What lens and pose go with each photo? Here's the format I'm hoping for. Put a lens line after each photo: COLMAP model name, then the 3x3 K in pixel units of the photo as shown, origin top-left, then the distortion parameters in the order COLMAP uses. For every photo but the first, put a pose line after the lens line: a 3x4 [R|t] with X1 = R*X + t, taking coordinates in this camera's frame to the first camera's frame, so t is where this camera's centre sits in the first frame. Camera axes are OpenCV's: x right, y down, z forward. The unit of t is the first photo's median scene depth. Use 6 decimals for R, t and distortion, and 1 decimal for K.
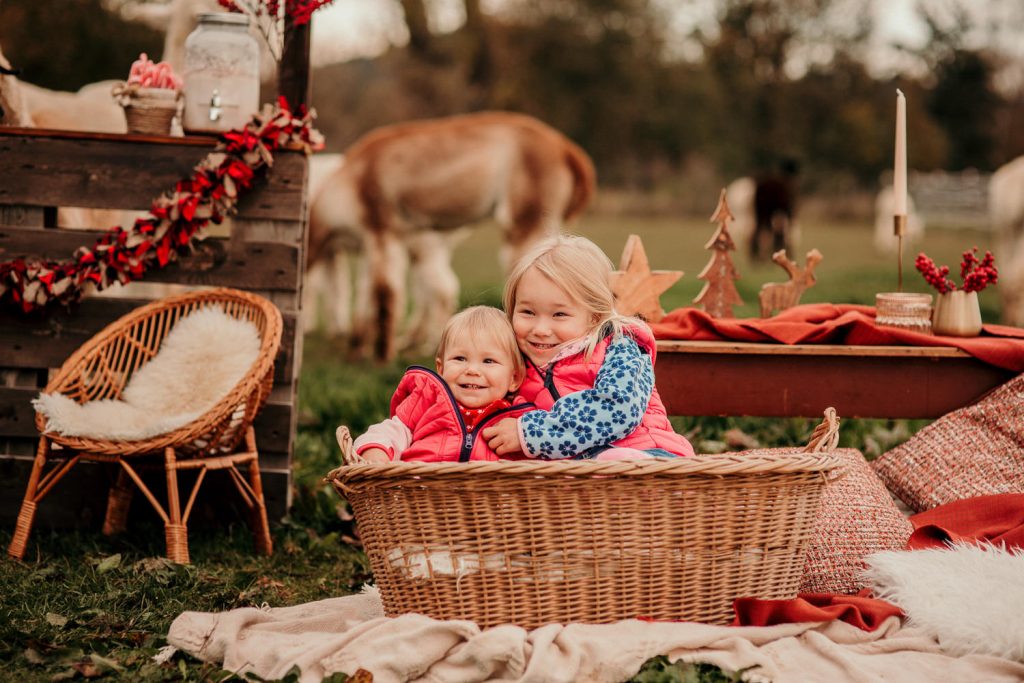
lens RADIAL K [[2453.6, 0, 512.0], [0, 2453.6, 341.5], [0, 0, 1]] dist [-0.058161, 0.531871]
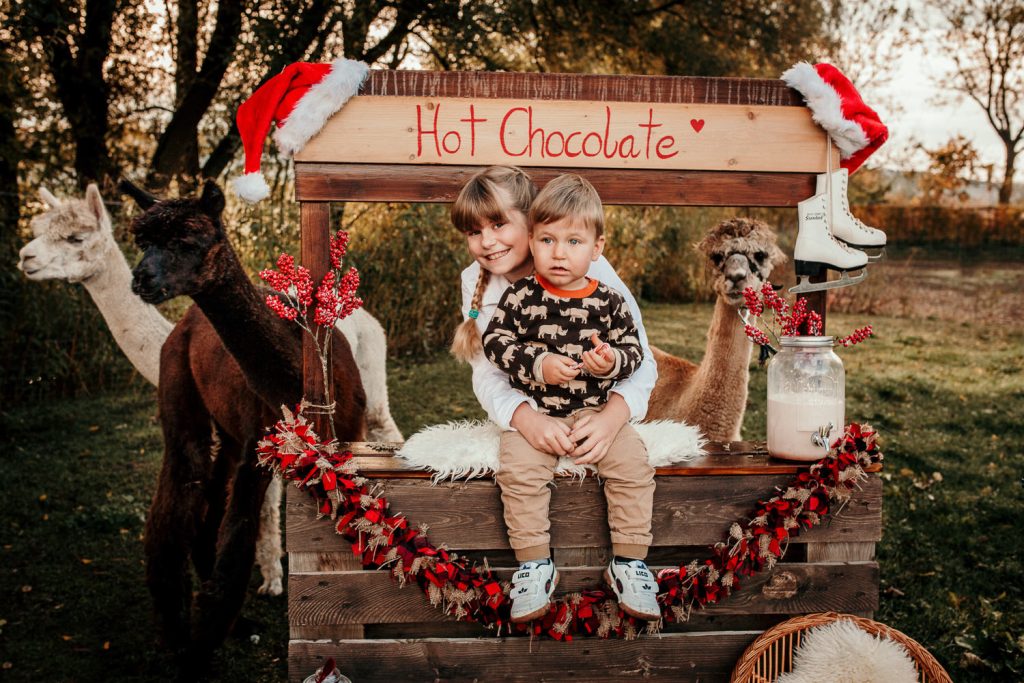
lens RADIAL K [[988.5, 0, 477.6], [0, 988.5, 323.8], [0, 0, 1]] dist [-0.053157, 0.036196]
pose [[0.998491, -0.050593, 0.021335, -0.257222], [0.050258, 0.998609, 0.015939, -0.154184], [-0.022111, -0.014843, 0.999645, 0.615544]]
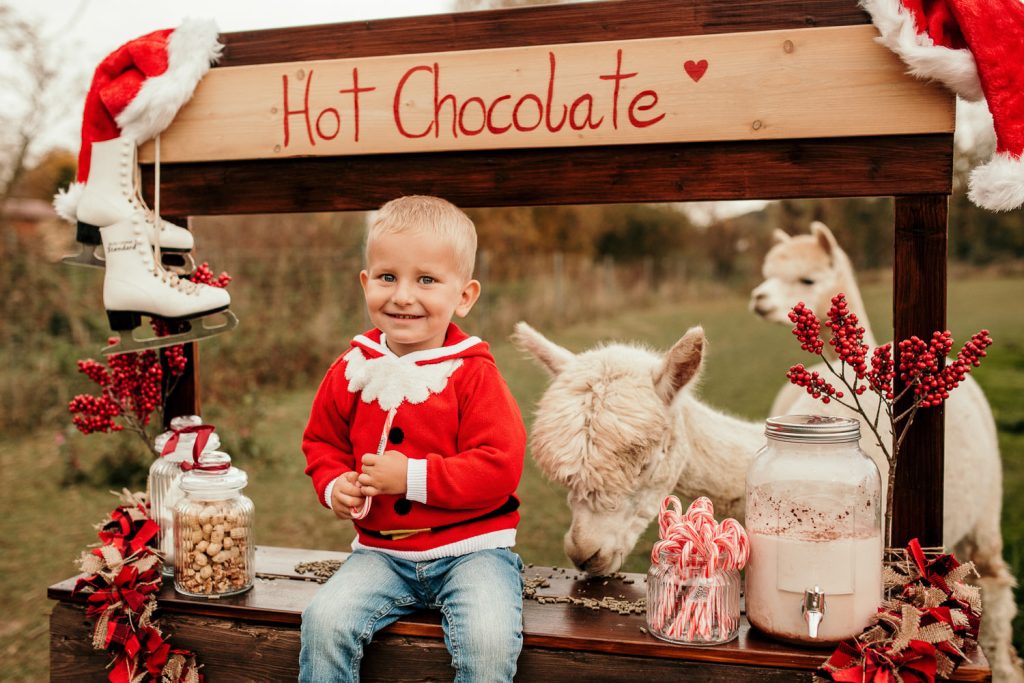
lens RADIAL K [[1038.1, 0, 476.4], [0, 1038.1, 333.3], [0, 0, 1]] dist [-0.085093, 0.161372]
pose [[0.946683, -0.048886, -0.318435, -0.117213], [0.047280, 0.998800, -0.012776, -0.157691], [0.318678, -0.002960, 0.947858, 0.764830]]
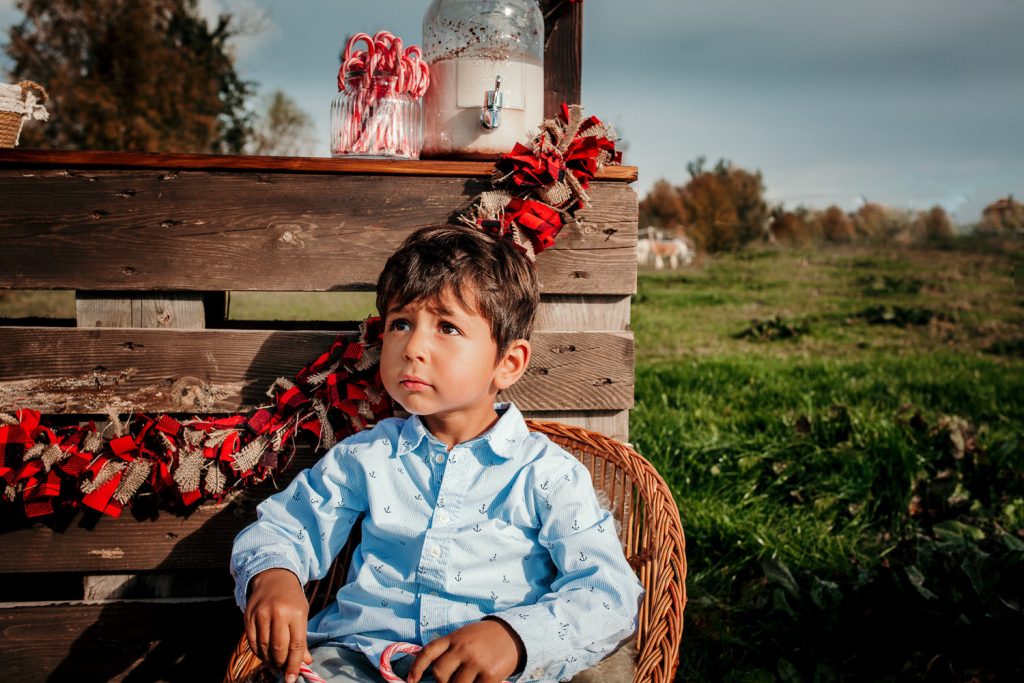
lens RADIAL K [[975.5, 0, 512.0], [0, 975.5, 341.5], [0, 0, 1]] dist [-0.049014, 0.043859]
pose [[0.992975, -0.050622, 0.106950, -0.145094], [0.046538, 0.998101, 0.040349, -0.049503], [-0.108790, -0.035088, 0.993445, 0.771878]]
